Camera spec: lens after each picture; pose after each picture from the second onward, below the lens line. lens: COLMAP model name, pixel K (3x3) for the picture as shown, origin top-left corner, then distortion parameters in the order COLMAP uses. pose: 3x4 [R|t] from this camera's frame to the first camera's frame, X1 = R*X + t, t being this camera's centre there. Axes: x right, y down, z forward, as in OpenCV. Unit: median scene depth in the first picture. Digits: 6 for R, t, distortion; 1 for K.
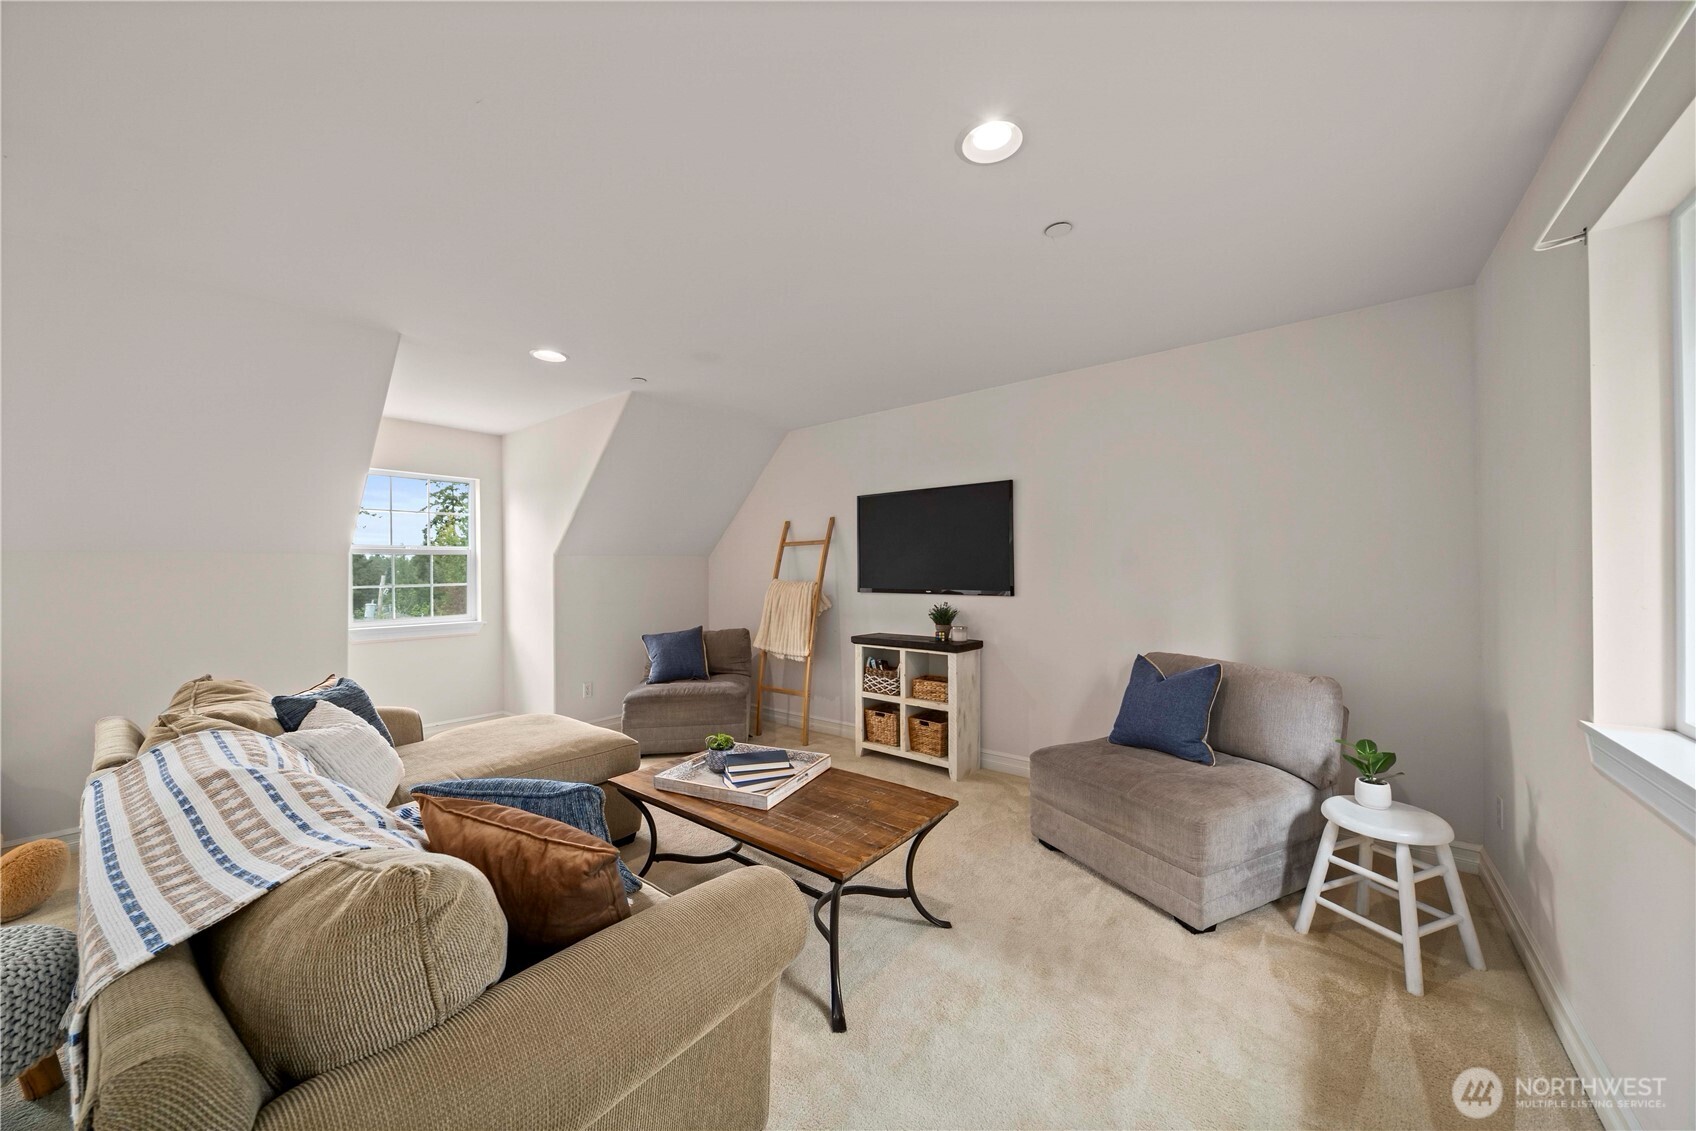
lens RADIAL K [[597.1, 0, 848.0], [0, 597.1, 565.5], [0, 0, 1]] dist [-0.000338, 0.000027]
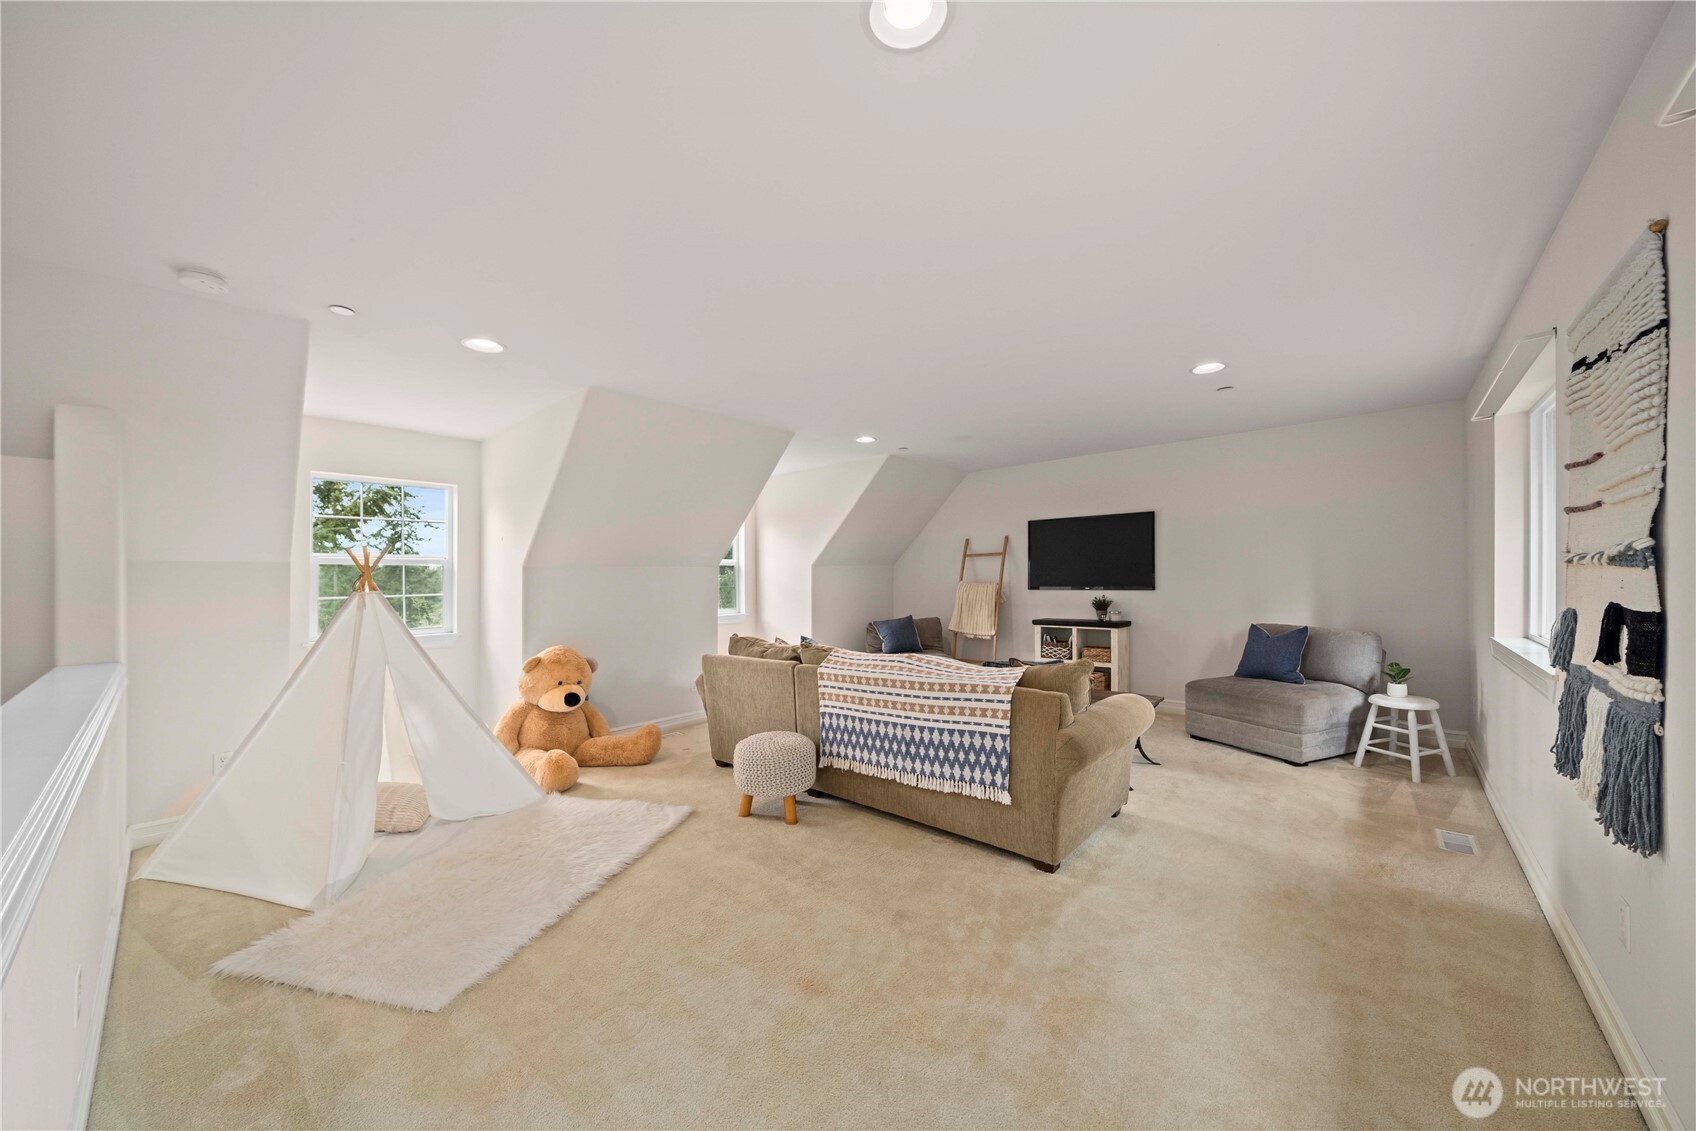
lens RADIAL K [[600.0, 0, 855.8], [0, 600.0, 585.2], [0, 0, 1]] dist [0.000345, 0.000112]
pose [[0.999100, -0.007193, -0.041805, -0.587823], [0.008014, 0.999777, 0.019527, 0.006066], [0.041655, -0.019844, 0.998935, -0.755130]]
